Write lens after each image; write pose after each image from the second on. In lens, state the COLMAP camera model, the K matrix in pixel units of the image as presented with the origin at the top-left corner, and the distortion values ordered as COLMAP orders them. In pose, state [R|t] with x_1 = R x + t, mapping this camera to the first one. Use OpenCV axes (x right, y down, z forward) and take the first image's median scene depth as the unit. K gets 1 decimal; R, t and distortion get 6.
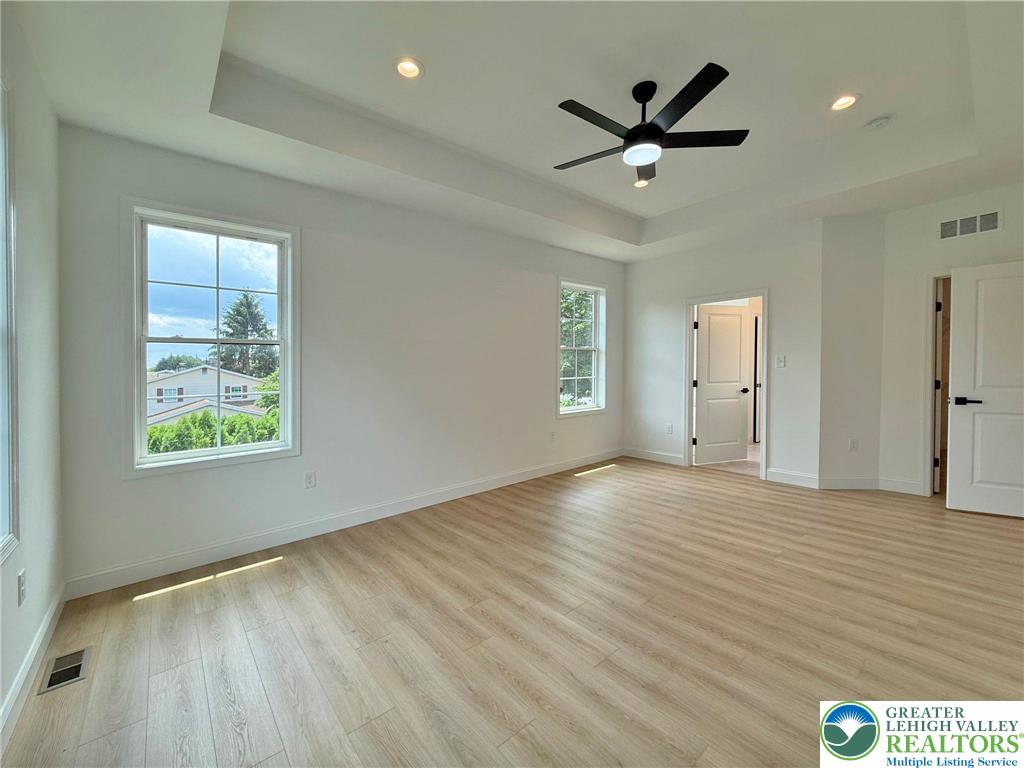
lens RADIAL K [[416.6, 0, 512.0], [0, 416.6, 384.0], [0, 0, 1]] dist [0.019934, 0.000012]
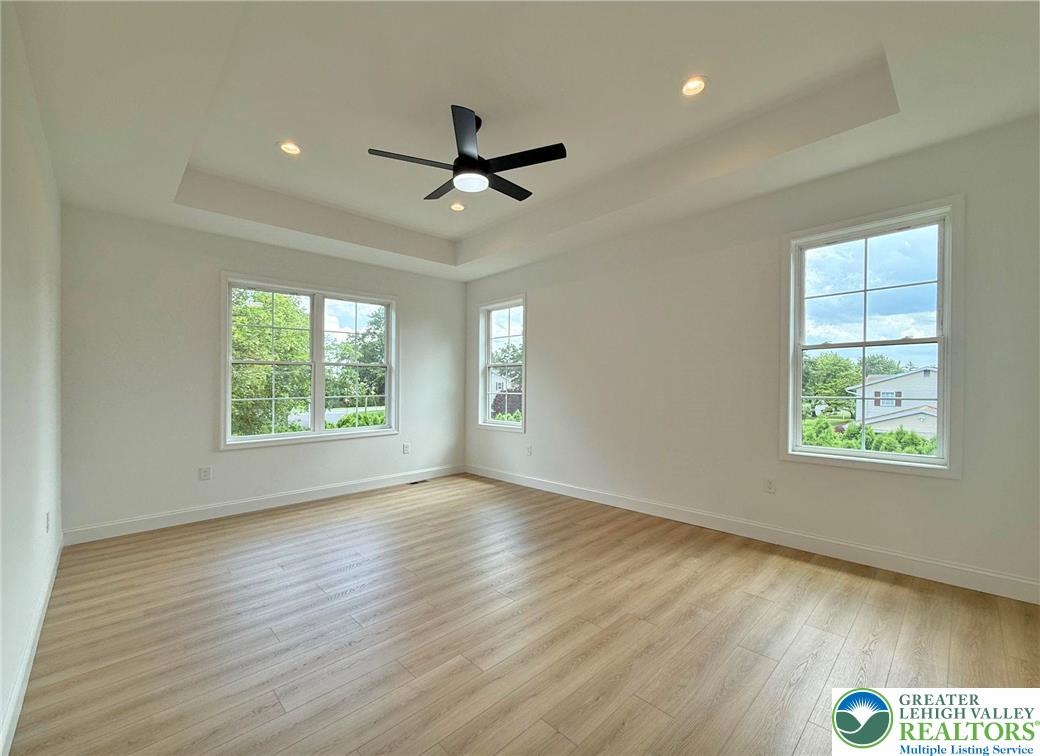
lens RADIAL K [[385.8, 0, 520.0], [0, 385.8, 378.0], [0, 0, 1]] dist [-0.000976, -0.000068]
pose [[0.111500, 0.008163, -0.993731, 0.766740], [-0.022077, 0.999740, 0.005735, -0.054255], [0.993519, 0.021299, 0.111651, 0.584288]]
